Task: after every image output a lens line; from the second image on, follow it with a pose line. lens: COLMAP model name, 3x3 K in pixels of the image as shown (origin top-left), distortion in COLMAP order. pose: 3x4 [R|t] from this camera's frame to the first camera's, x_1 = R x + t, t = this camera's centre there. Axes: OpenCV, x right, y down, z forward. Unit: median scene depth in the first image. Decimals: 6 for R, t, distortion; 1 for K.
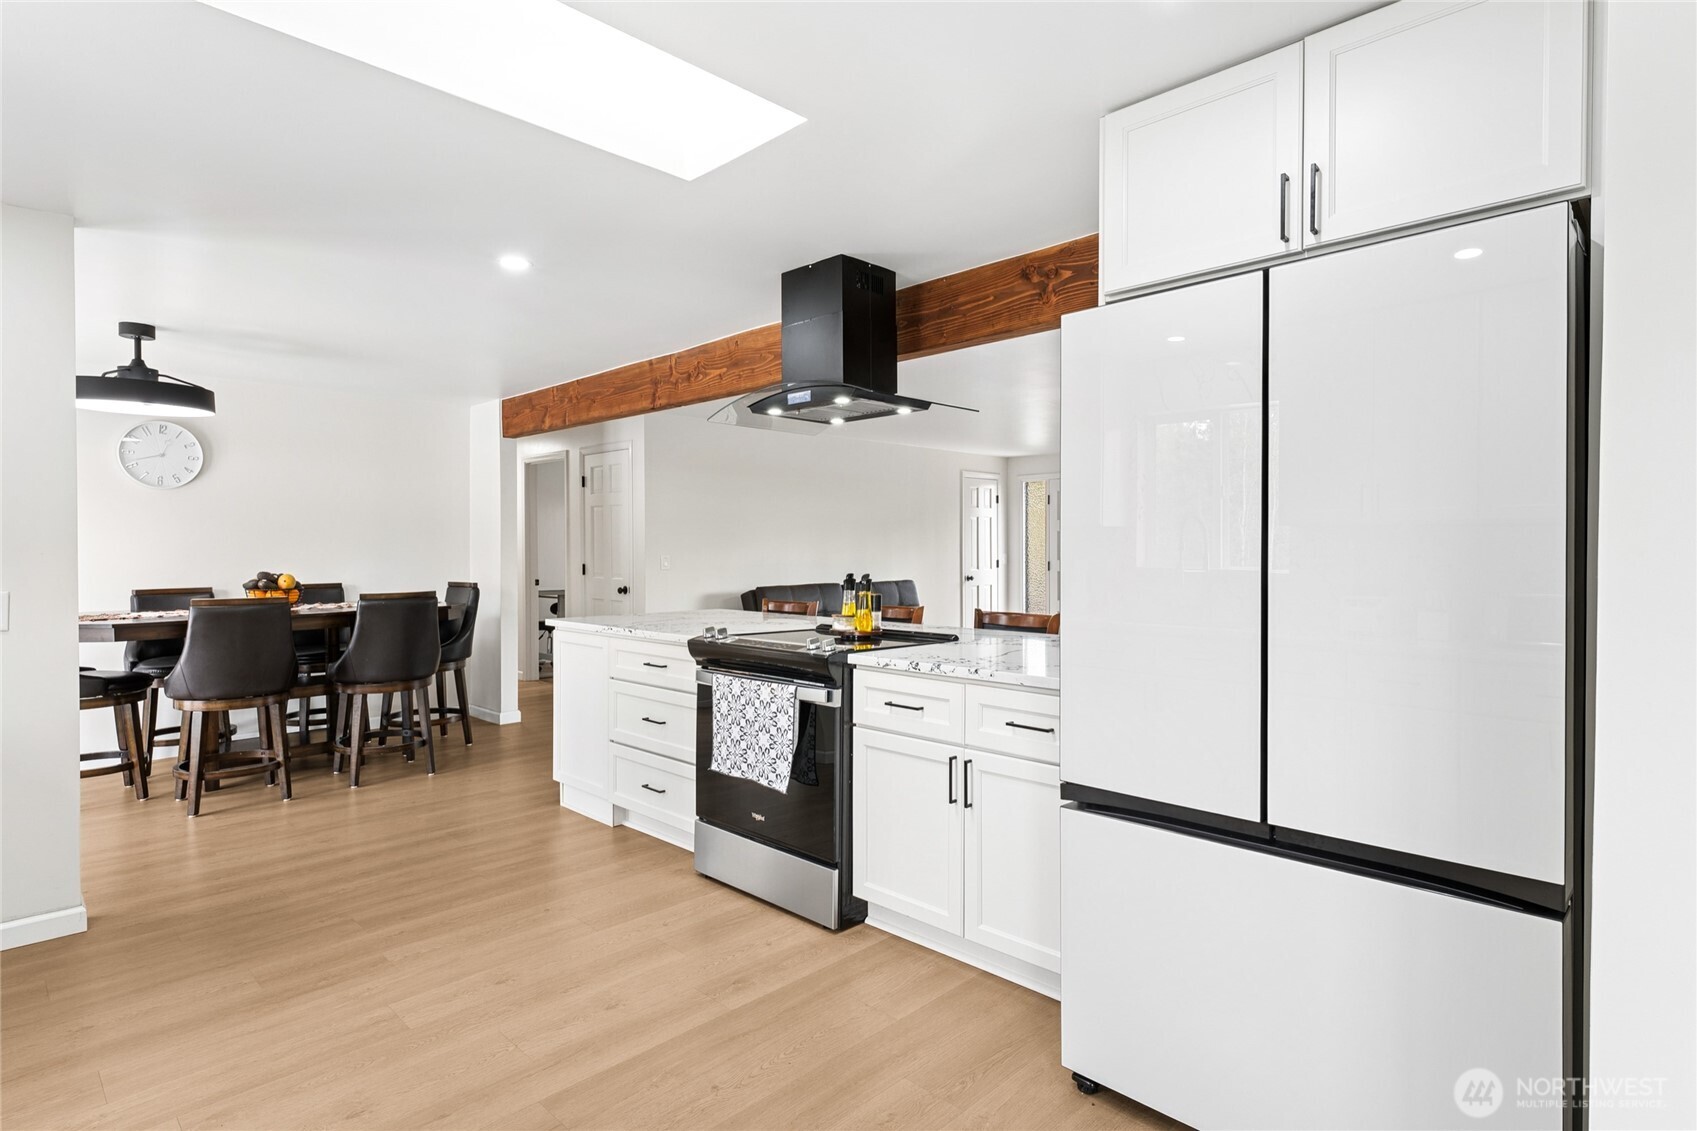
lens RADIAL K [[927.0, 0, 845.3], [0, 927.0, 549.2], [0, 0, 1]] dist [0.001894, 0.000624]
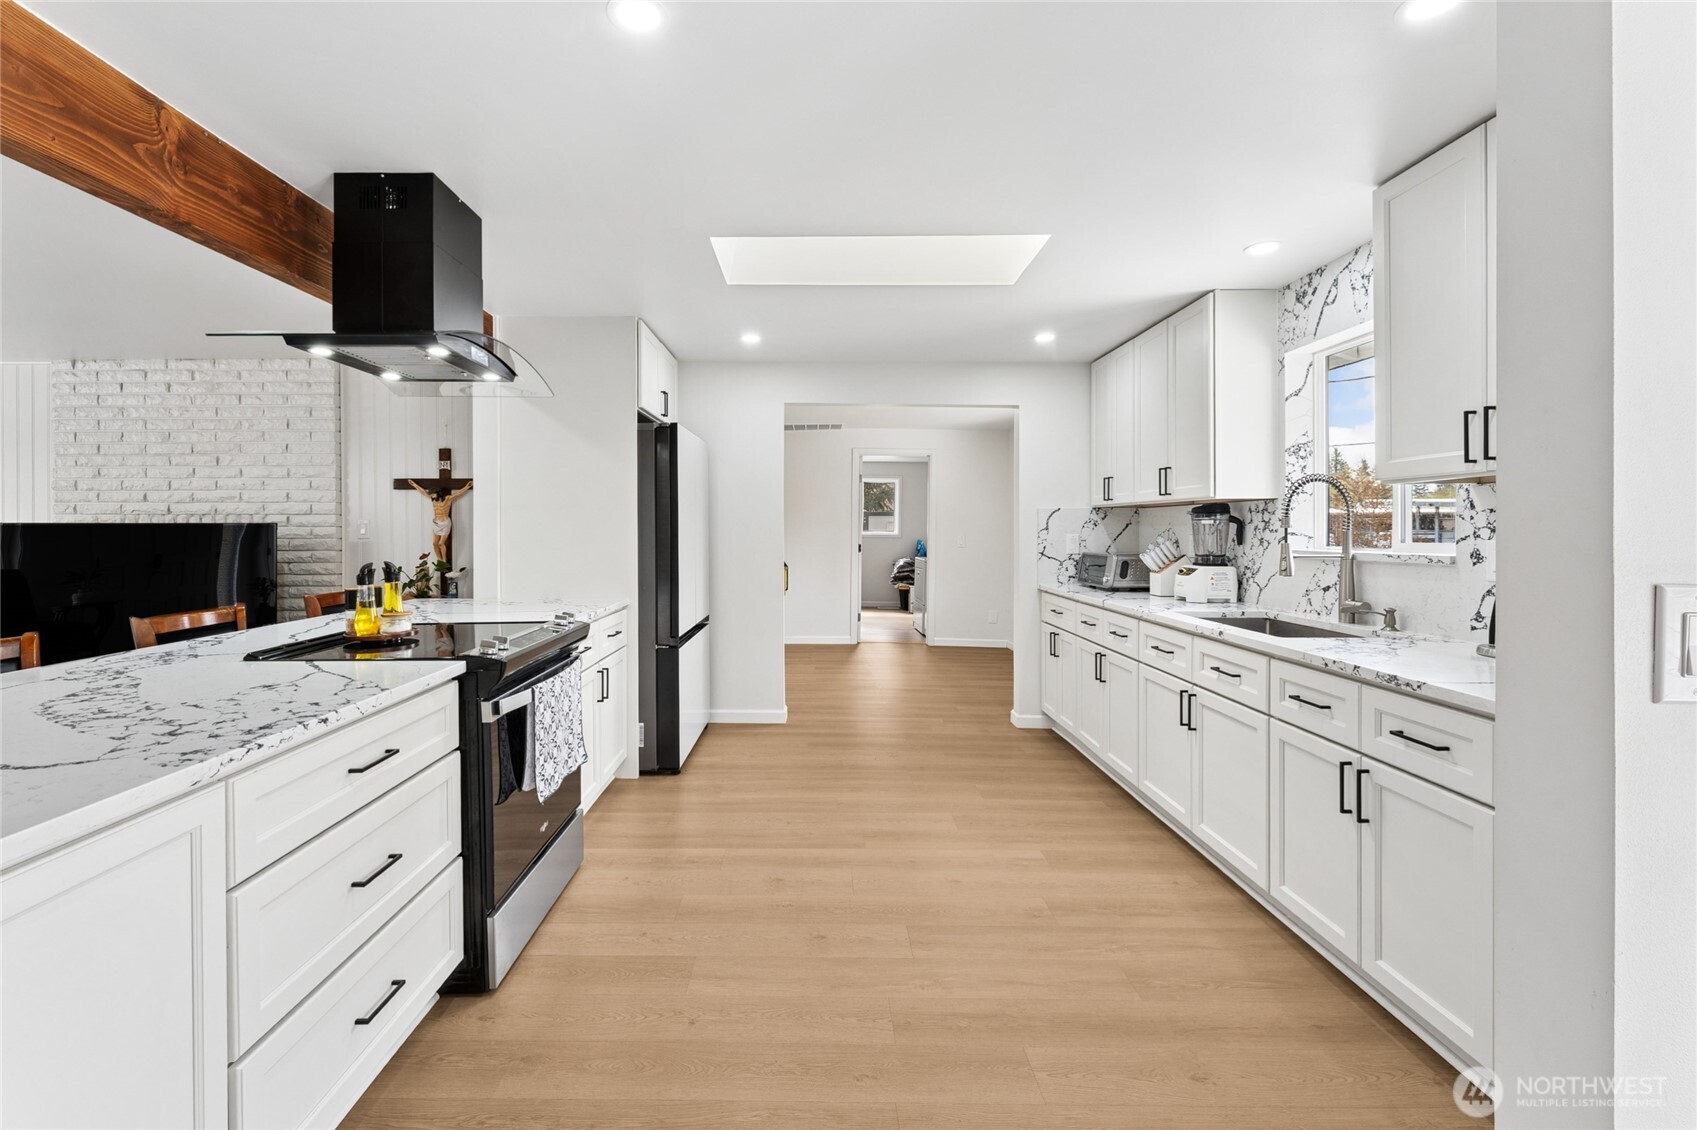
lens RADIAL K [[773.3, 0, 809.2], [0, 773.3, 532.1], [0, 0, 1]] dist [-0.000429, -0.000007]
pose [[-0.724138, 0.000527, 0.689655, -0.539298], [0.002802, 0.999994, 0.002177, -0.002947], [-0.689649, 0.003509, -0.724135, 0.911540]]
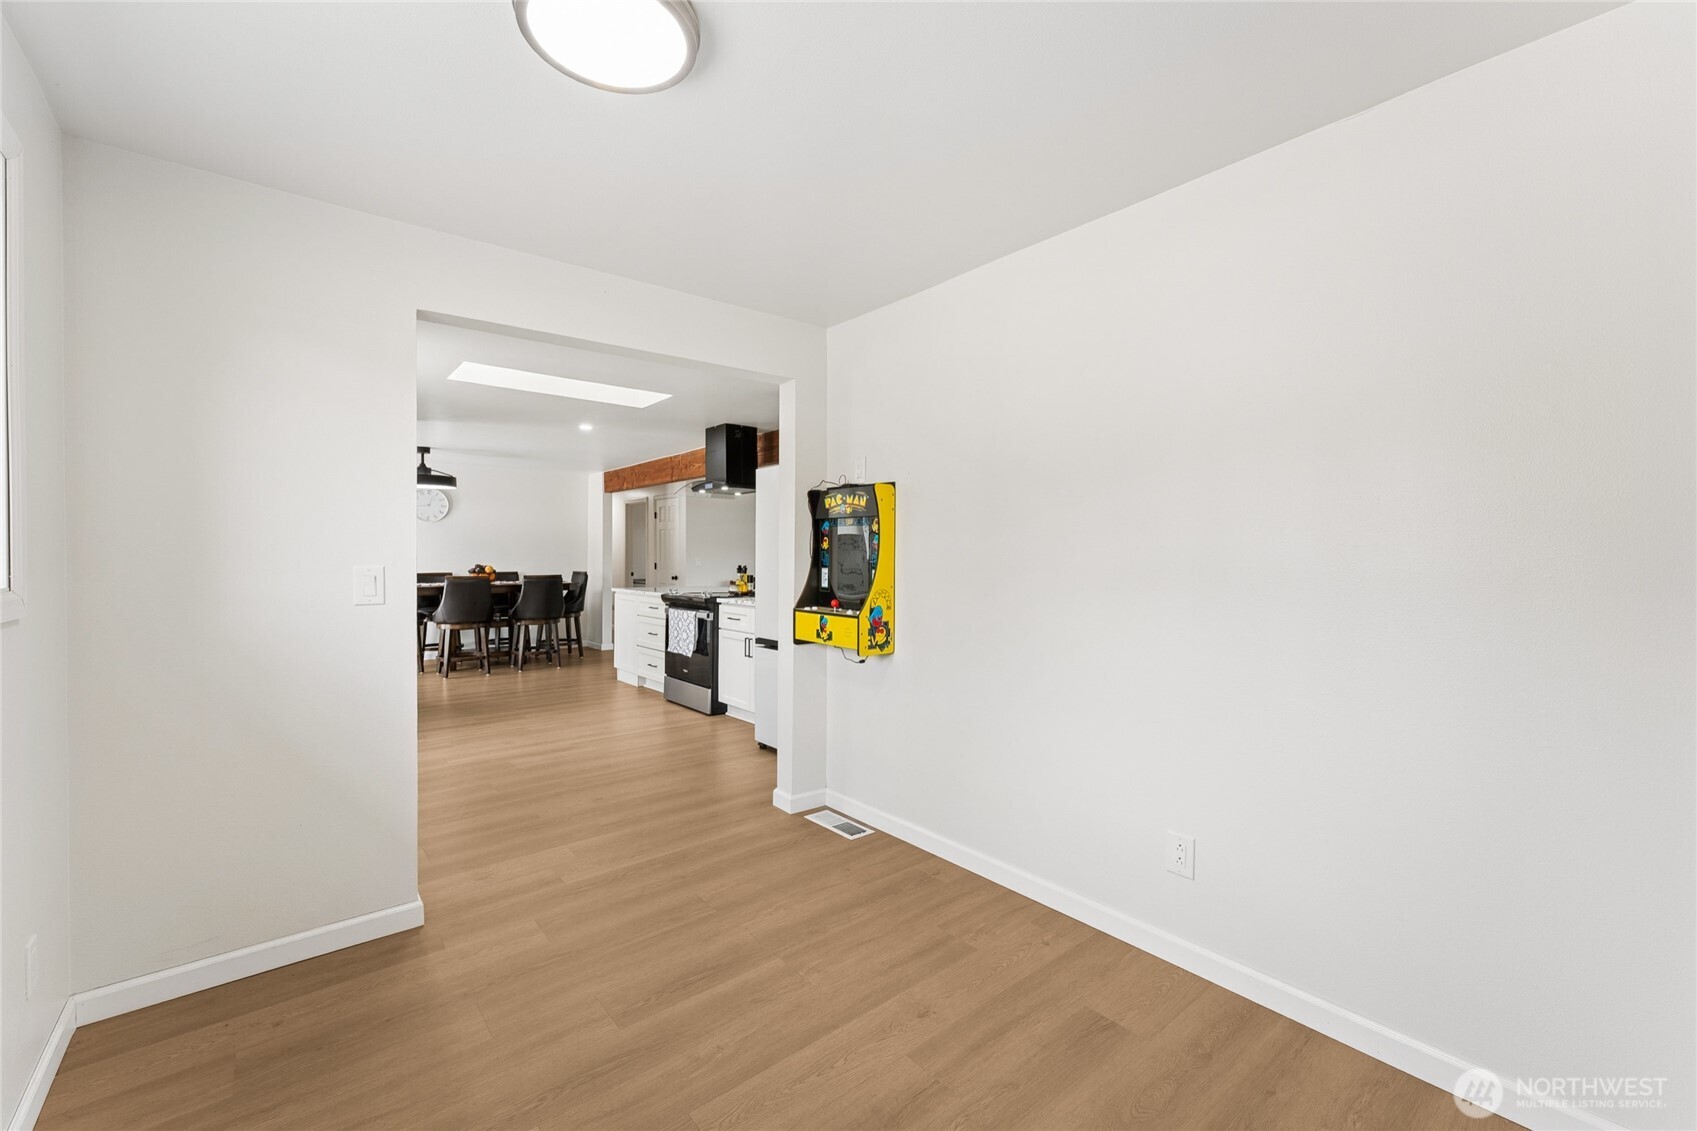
lens RADIAL K [[686.0, 0, 844.5], [0, 686.0, 554.0], [0, 0, 1]] dist [-0.000126, -0.000063]
pose [[0.997653, 0.005070, -0.068287, 0.294933], [-0.005346, 0.999978, -0.003851, 0.003981], [0.068266, 0.004207, 0.997658, -0.474759]]
